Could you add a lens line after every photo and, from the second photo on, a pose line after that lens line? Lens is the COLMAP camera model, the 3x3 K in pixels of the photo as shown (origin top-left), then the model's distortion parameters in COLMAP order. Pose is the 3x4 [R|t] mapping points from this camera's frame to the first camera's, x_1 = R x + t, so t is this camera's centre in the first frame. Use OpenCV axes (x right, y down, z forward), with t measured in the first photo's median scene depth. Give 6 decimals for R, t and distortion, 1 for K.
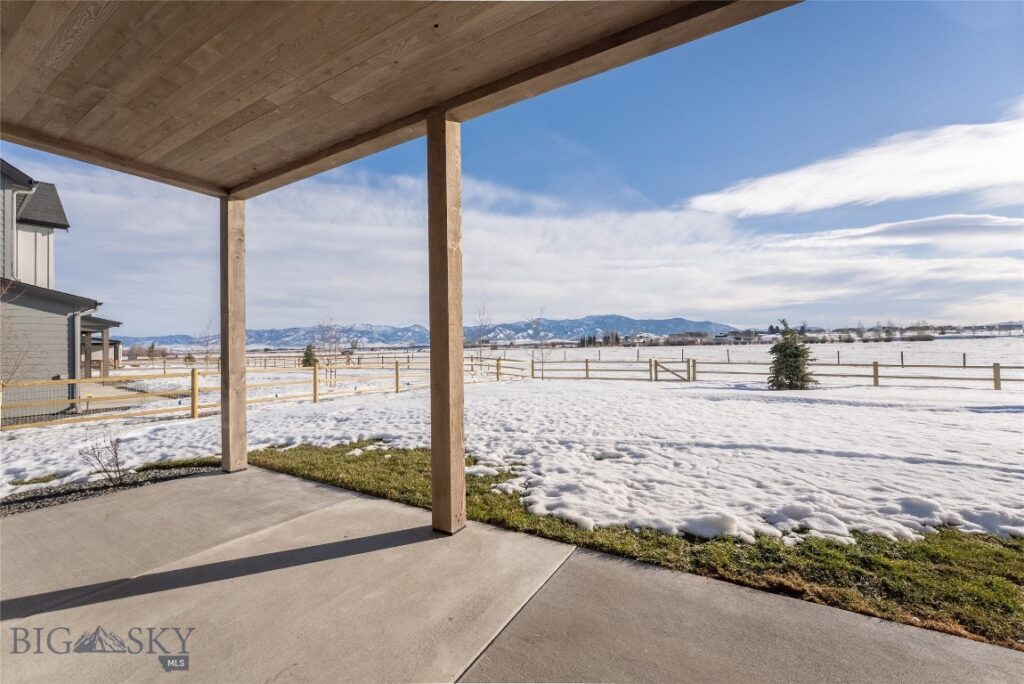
lens RADIAL K [[413.8, 0, 511.3], [0, 413.8, 344.7], [0, 0, 1]] dist [0.000898, 0.000099]
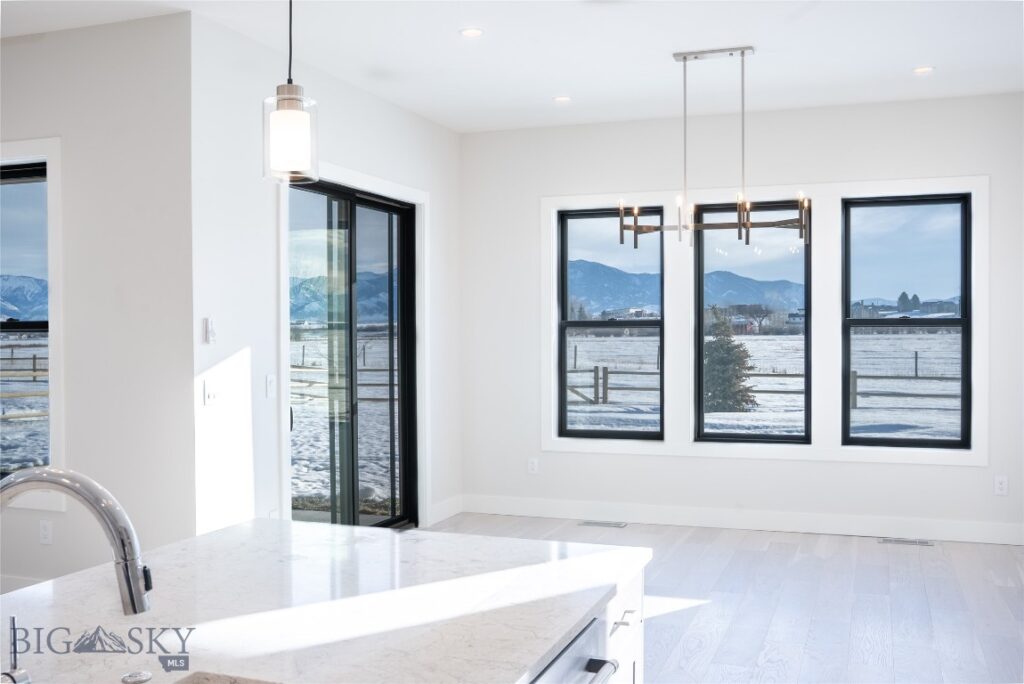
lens RADIAL K [[990.2, 0, 512.3], [0, 990.2, 341.6], [0, 0, 1]] dist [-0.002925, 0.000000]
pose [[0.984345, 0.009242, 0.176012, 0.064342], [-0.011486, 0.999865, 0.011733, -0.014860], [-0.175880, -0.013571, 0.984318, -0.358579]]
